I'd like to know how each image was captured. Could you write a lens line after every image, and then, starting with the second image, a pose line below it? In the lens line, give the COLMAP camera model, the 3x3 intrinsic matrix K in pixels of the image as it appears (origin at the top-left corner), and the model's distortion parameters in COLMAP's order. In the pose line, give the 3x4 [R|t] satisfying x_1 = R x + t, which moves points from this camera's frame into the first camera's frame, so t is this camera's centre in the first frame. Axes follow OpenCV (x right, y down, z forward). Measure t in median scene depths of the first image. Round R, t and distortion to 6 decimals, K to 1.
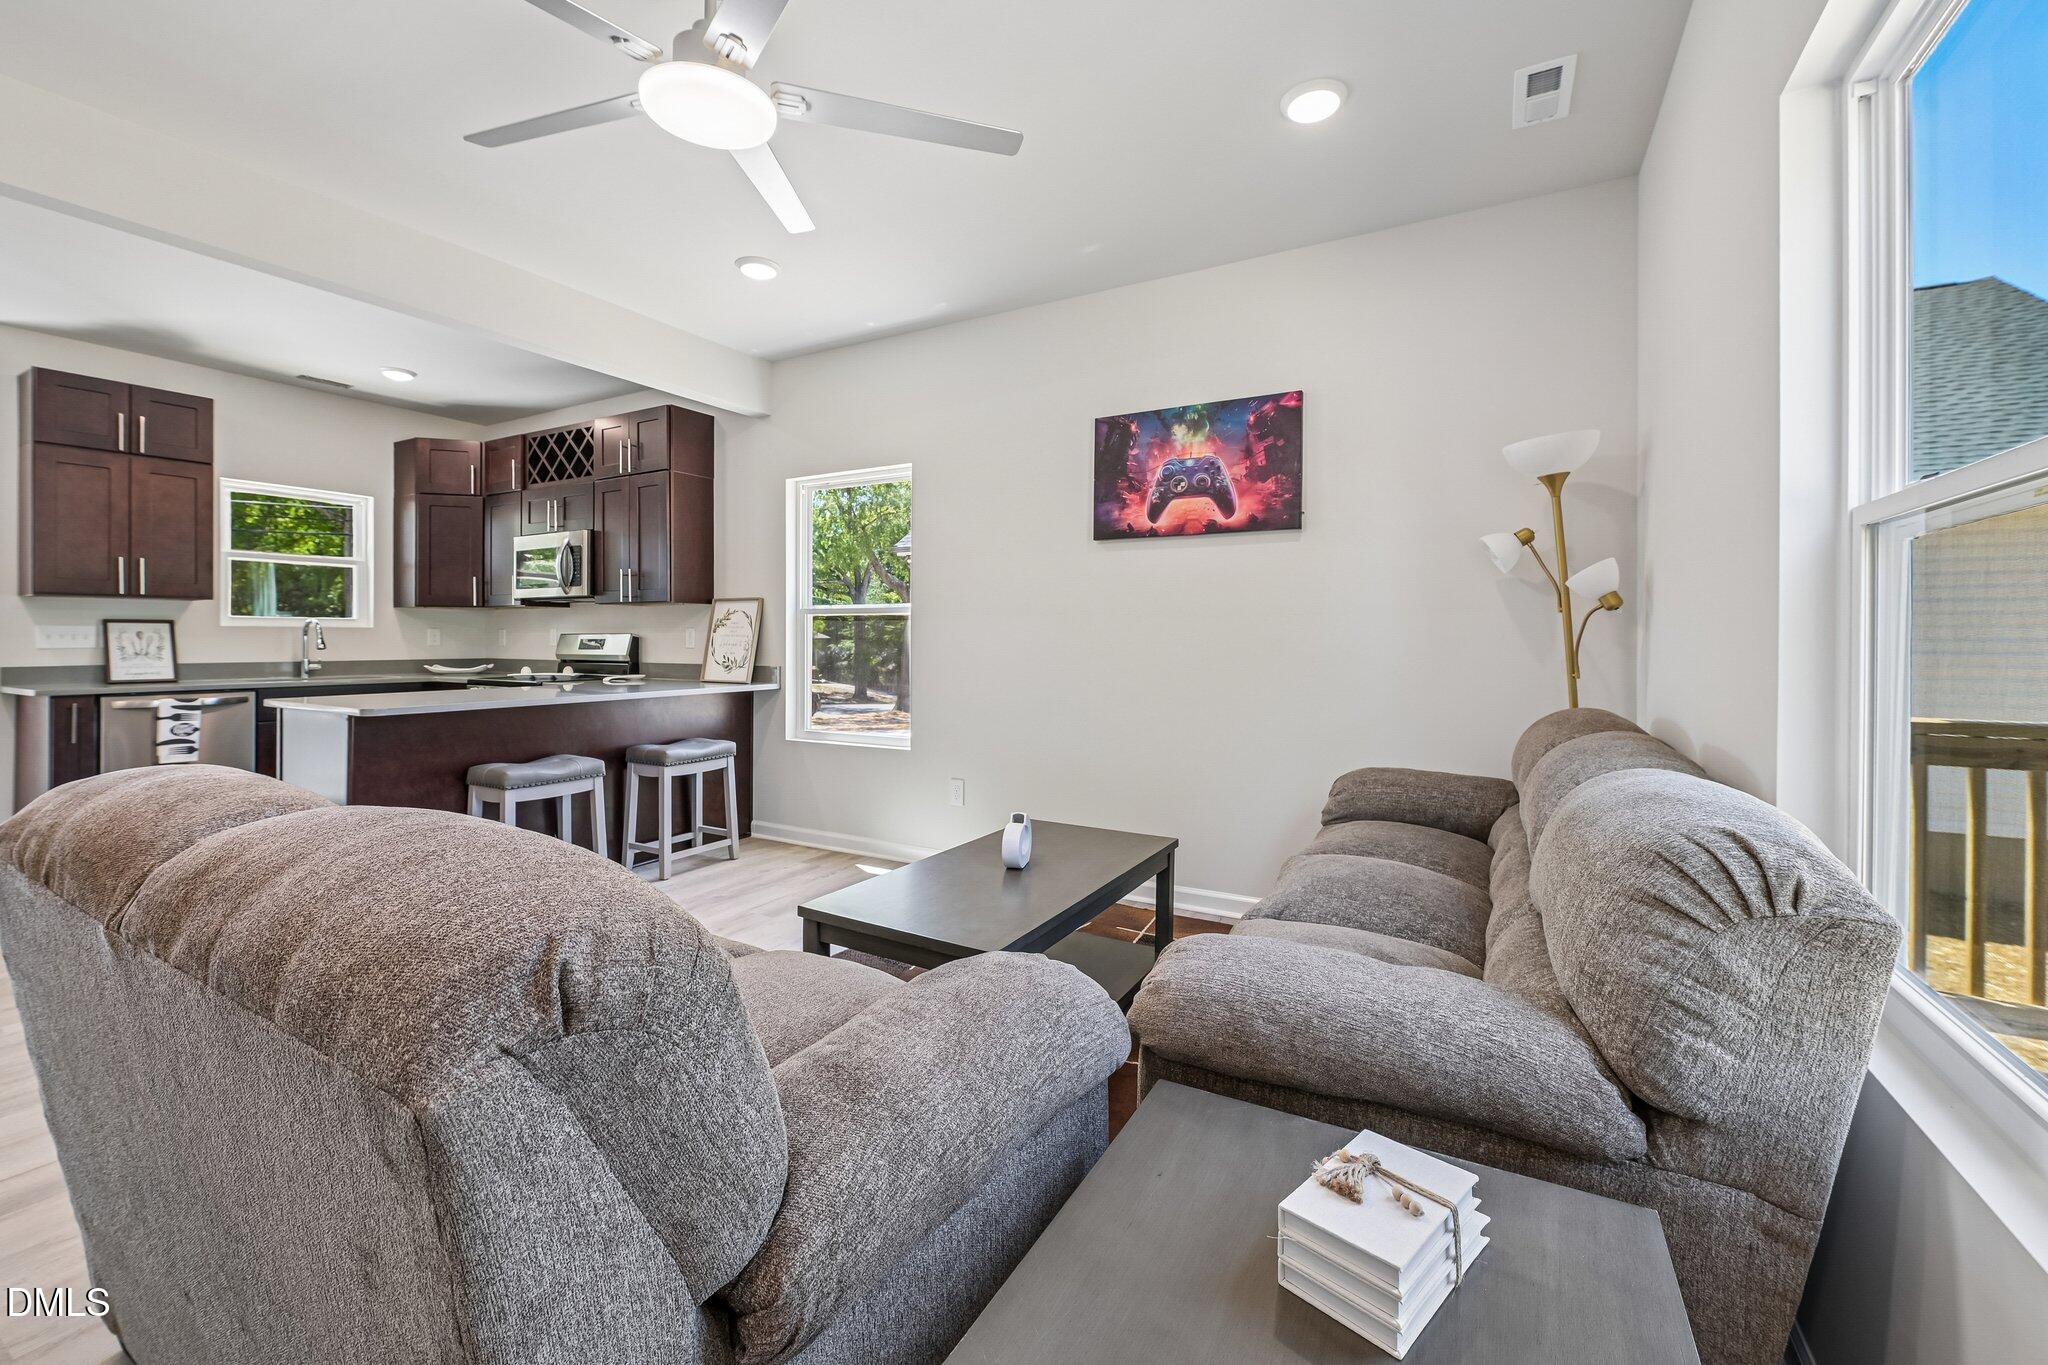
lens RADIAL K [[825.8, 0, 1021.1], [0, 825.8, 639.0], [0, 0, 1]] dist [0.000160, -0.003917]
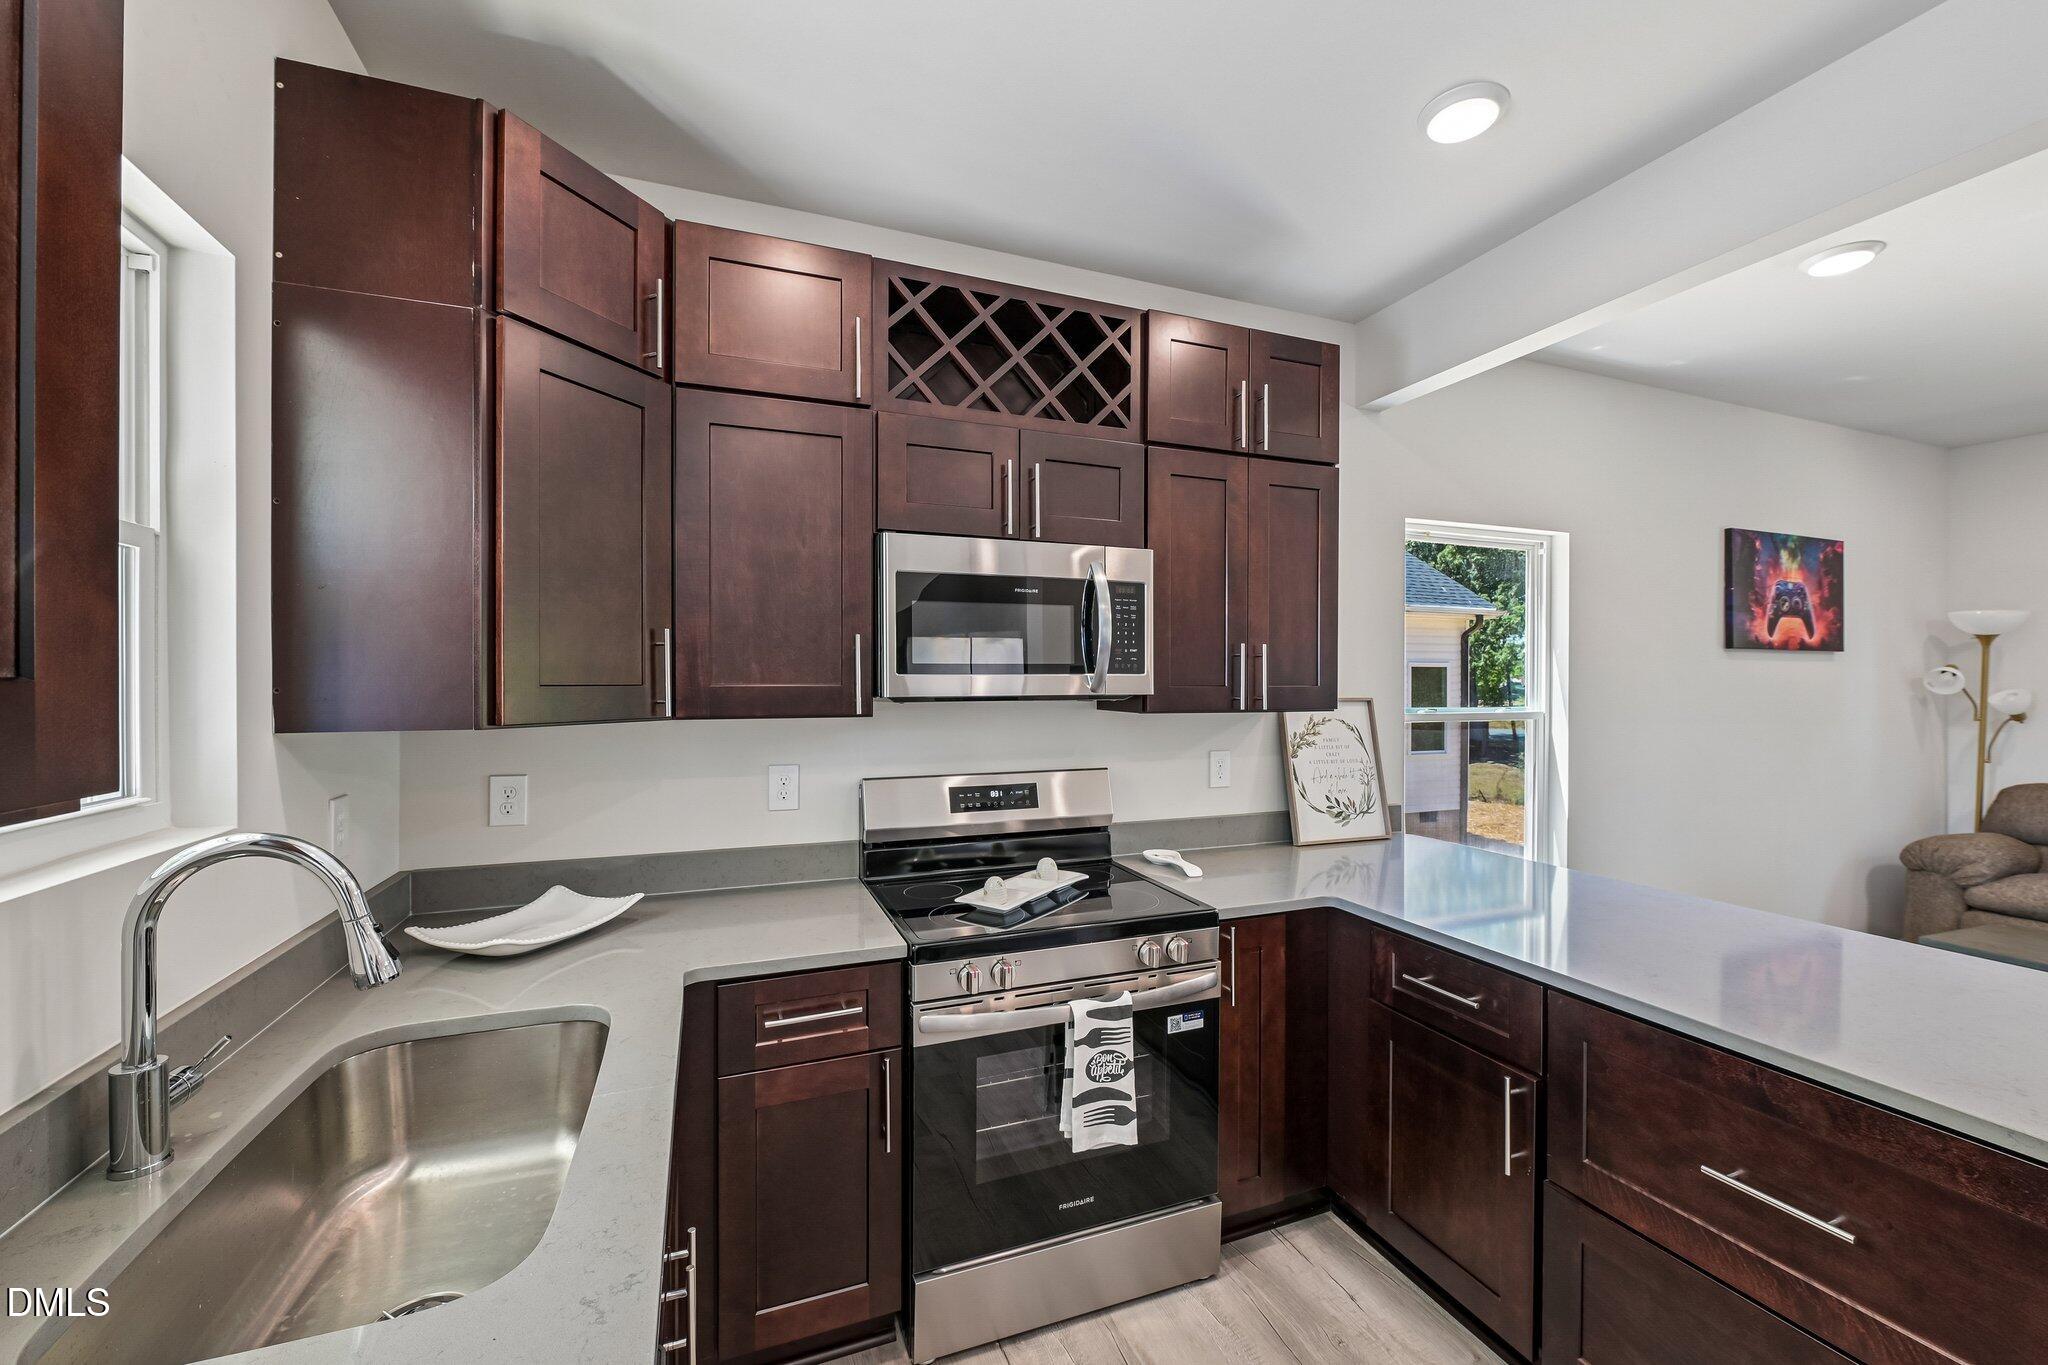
lens RADIAL K [[830.0, 0, 1035.7], [0, 830.0, 686.4], [0, 0, 1]] dist [-0.000012, -0.003714]
pose [[0.631151, -0.003601, 0.775652, -1.067170], [0.003496, 0.999992, 0.001798, -0.067524], [-0.775652, 0.001577, 0.631159, 0.884474]]
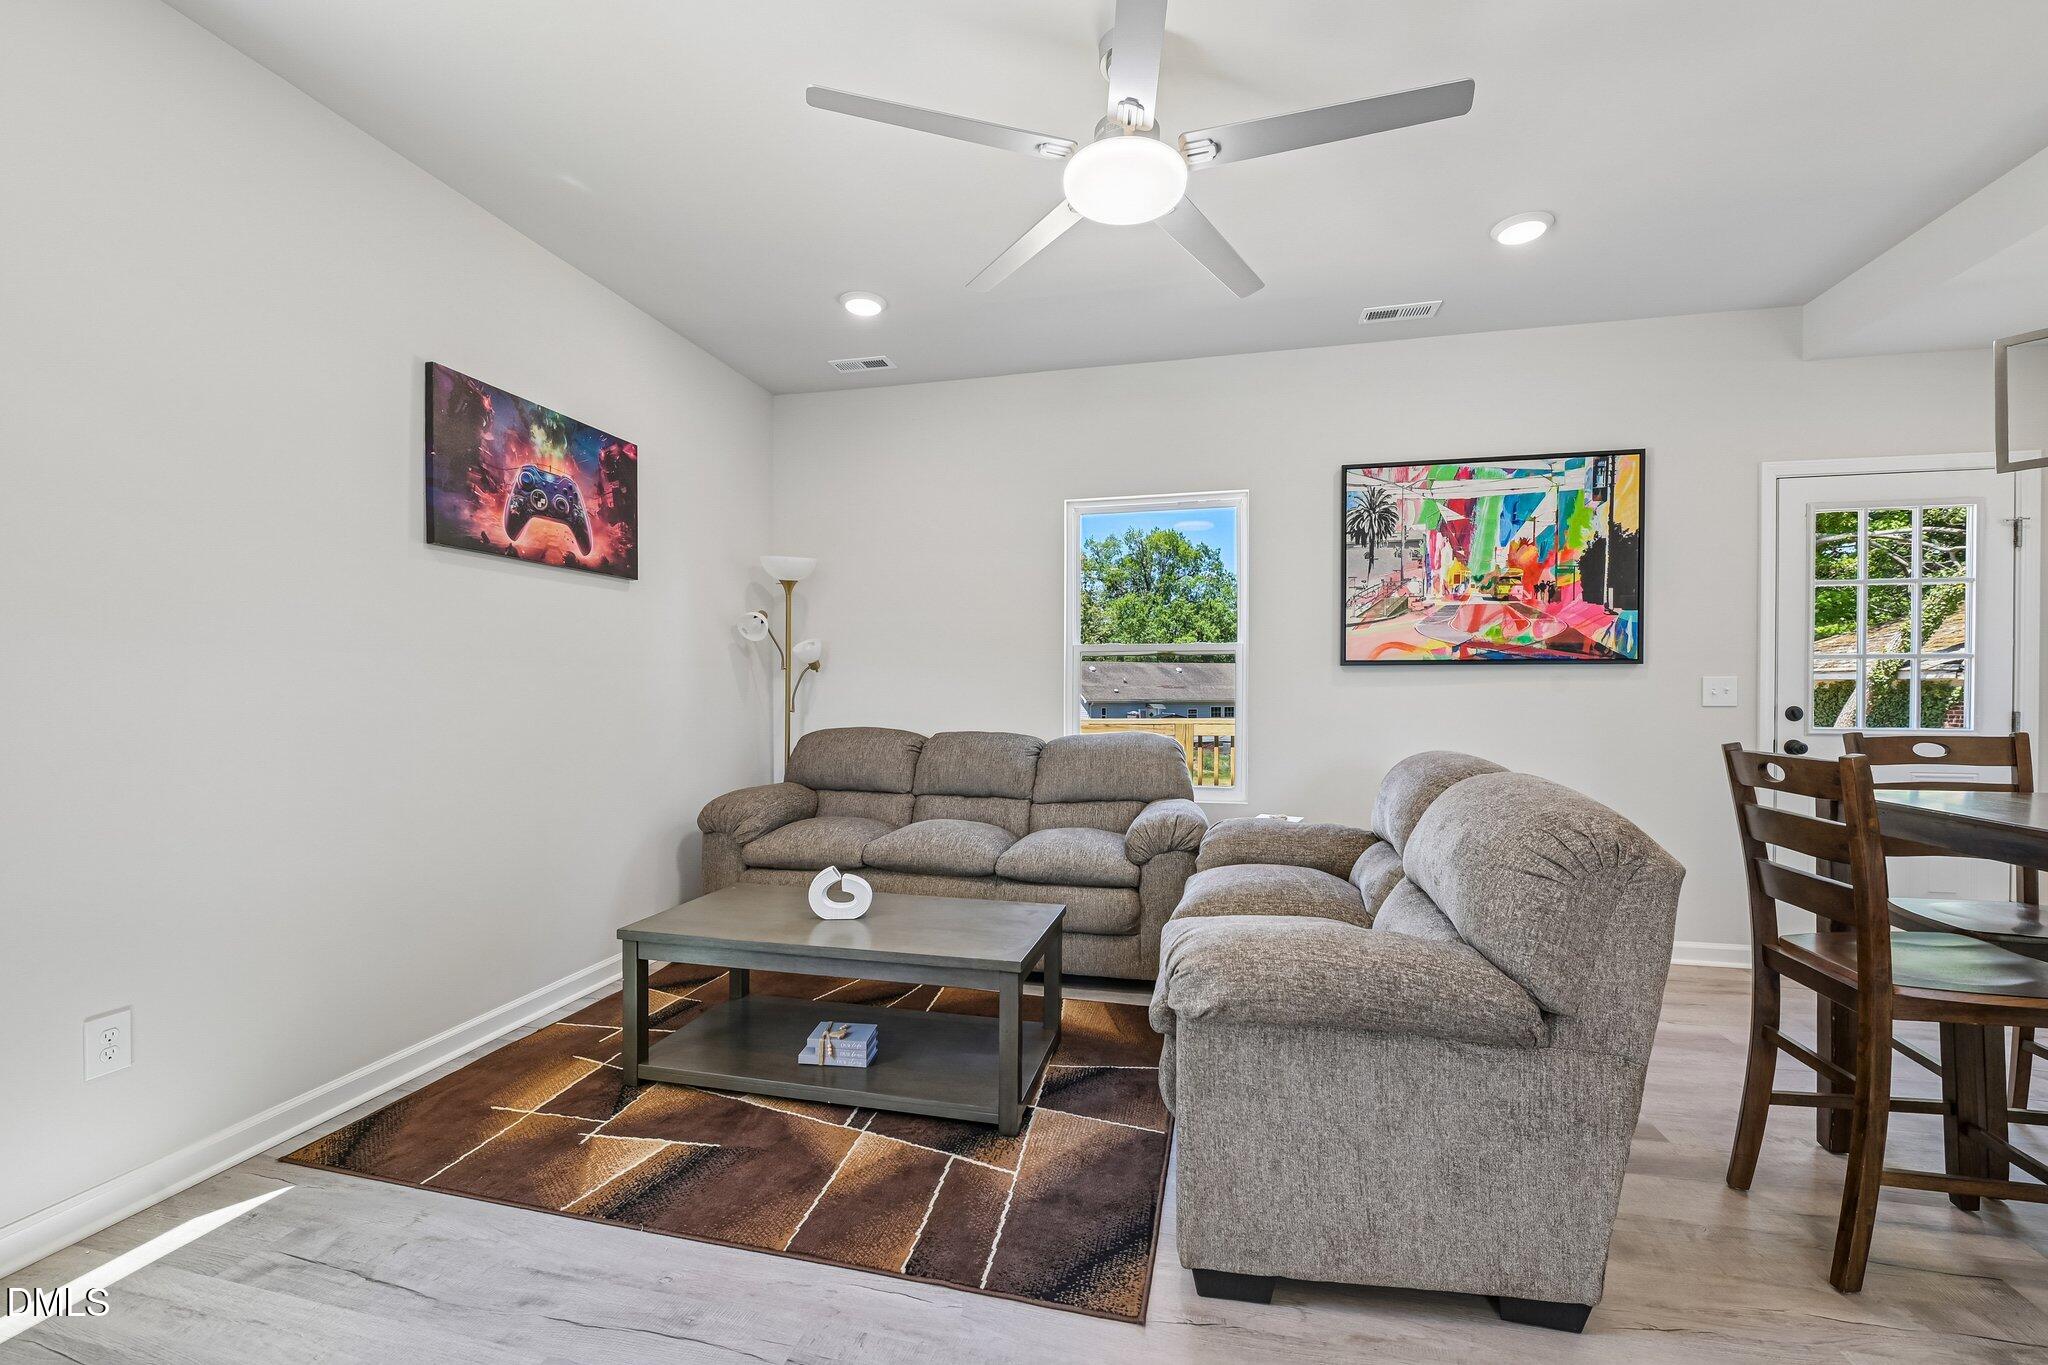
lens RADIAL K [[831.2, 0, 1043.2], [0, 831.2, 693.6], [0, 0, 1]] dist [0.000148, -0.000246]
pose [[-0.294376, -0.012364, 0.955610, -0.609492], [0.001824, 0.999907, 0.013499, -0.004832], [-0.955688, 0.005716, -0.294326, 0.628779]]
